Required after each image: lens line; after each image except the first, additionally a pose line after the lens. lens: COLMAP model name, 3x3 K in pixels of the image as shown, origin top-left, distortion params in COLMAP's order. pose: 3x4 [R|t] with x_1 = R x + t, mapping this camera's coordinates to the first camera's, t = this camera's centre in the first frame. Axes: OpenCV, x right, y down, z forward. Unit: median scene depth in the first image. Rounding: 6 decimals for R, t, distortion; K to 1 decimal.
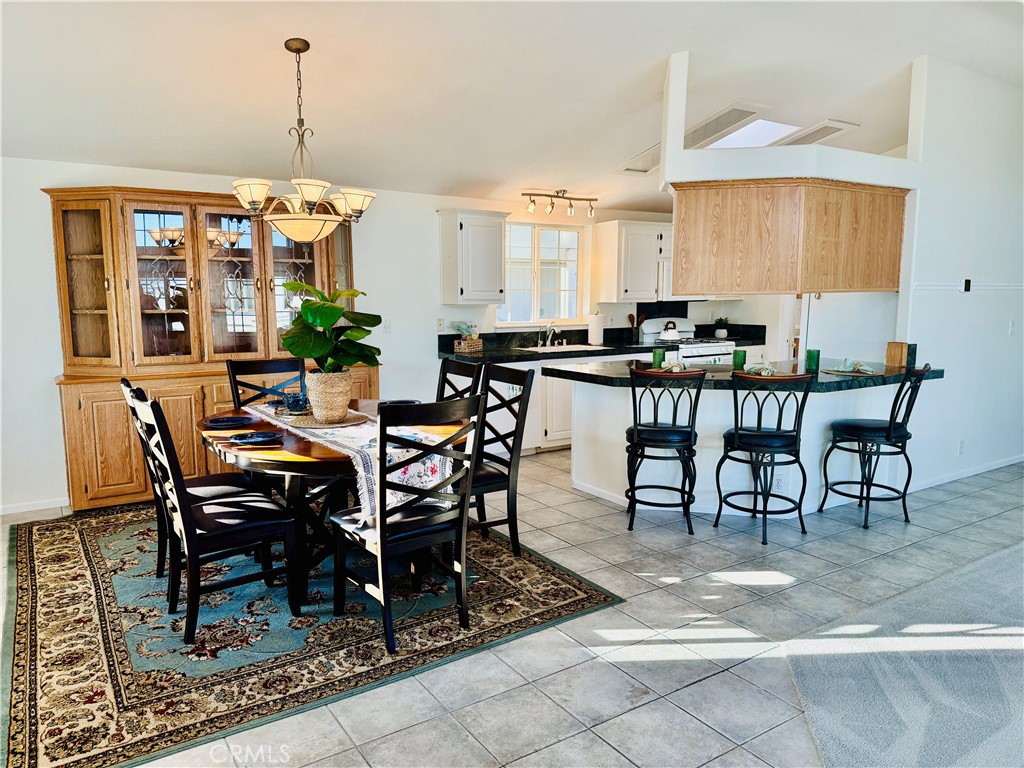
lens RADIAL K [[718.9, 0, 501.0], [0, 718.9, 398.5], [0, 0, 1]] dist [0.046362, -0.064556]
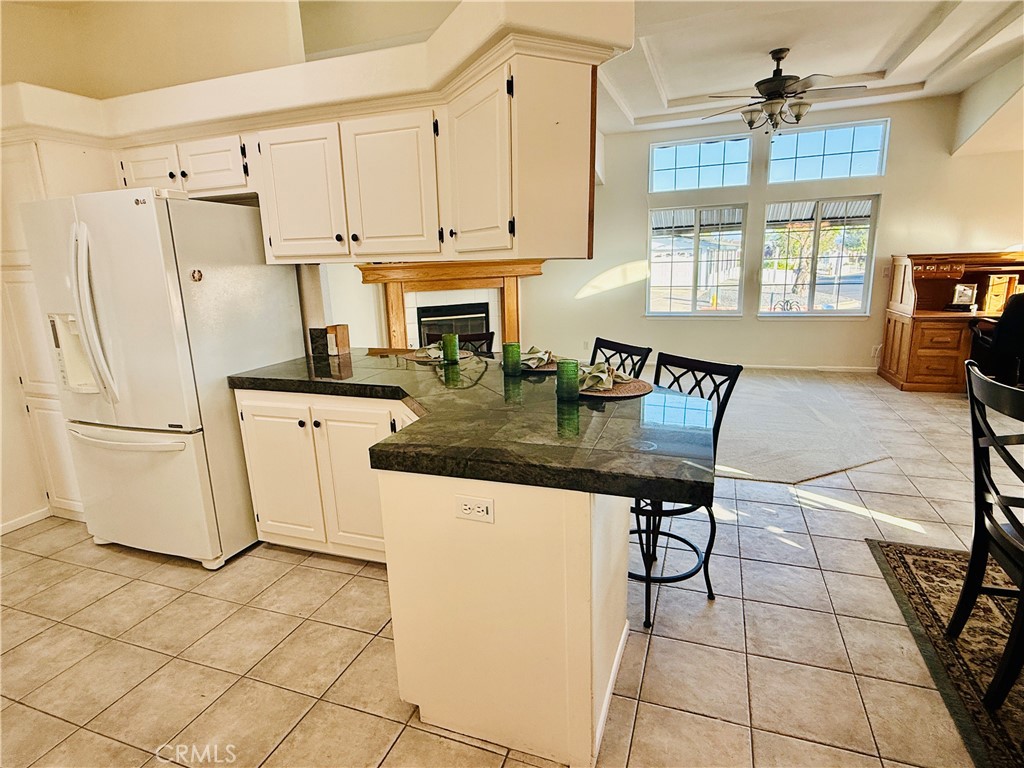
lens RADIAL K [[545.8, 0, 511.4], [0, 545.8, 383.1], [0, 0, 1]] dist [0.001791, 0.000479]
pose [[-0.599376, -0.147830, 0.786698, -0.055717], [0.150906, 0.944308, 0.292420, -0.123527], [-0.786114, 0.293987, -0.543687, 0.866520]]
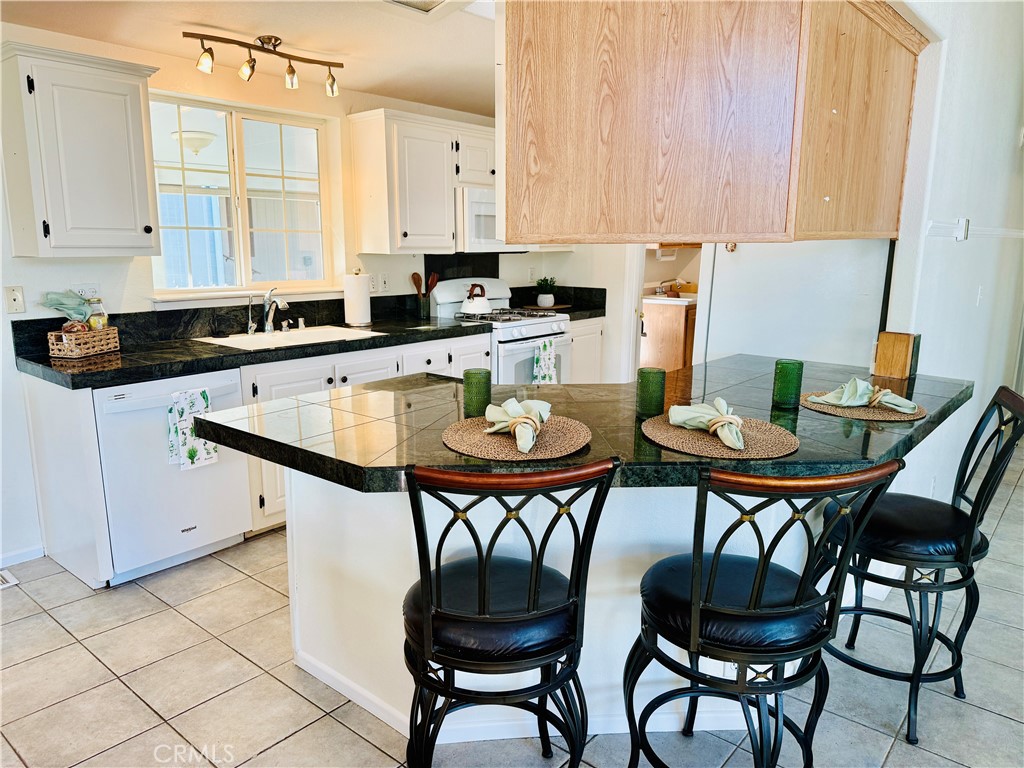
lens RADIAL K [[718.9, 0, 512.9], [0, 718.9, 384.8], [0, 0, 1]] dist [0.046362, -0.064556]
pose [[0.955053, -0.047366, 0.292625, 0.080070], [0.031890, 0.997840, 0.057434, -0.057555], [-0.294713, -0.045520, 0.954501, 0.404041]]
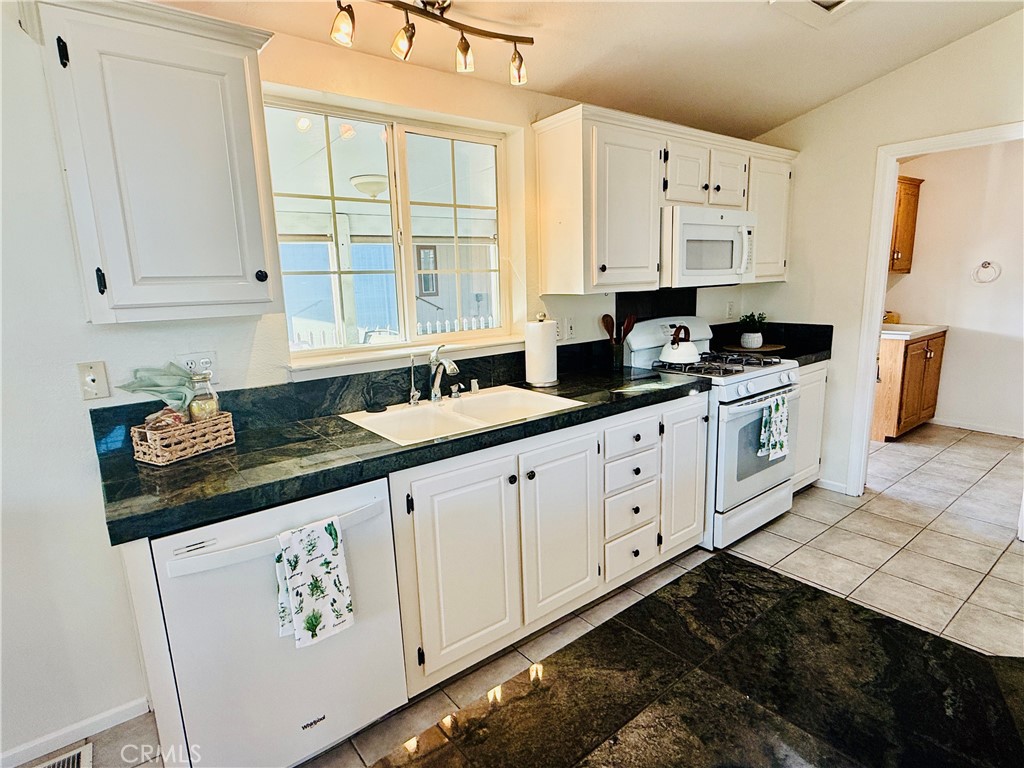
lens RADIAL K [[545.8, 0, 511.1], [0, 545.8, 380.3], [0, 0, 1]] dist [0.001791, 0.000479]
pose [[0.995736, -0.043420, 0.081396, 0.084443], [0.040194, 0.998356, 0.040861, -0.095887], [-0.083036, -0.037415, 0.995844, 0.660904]]
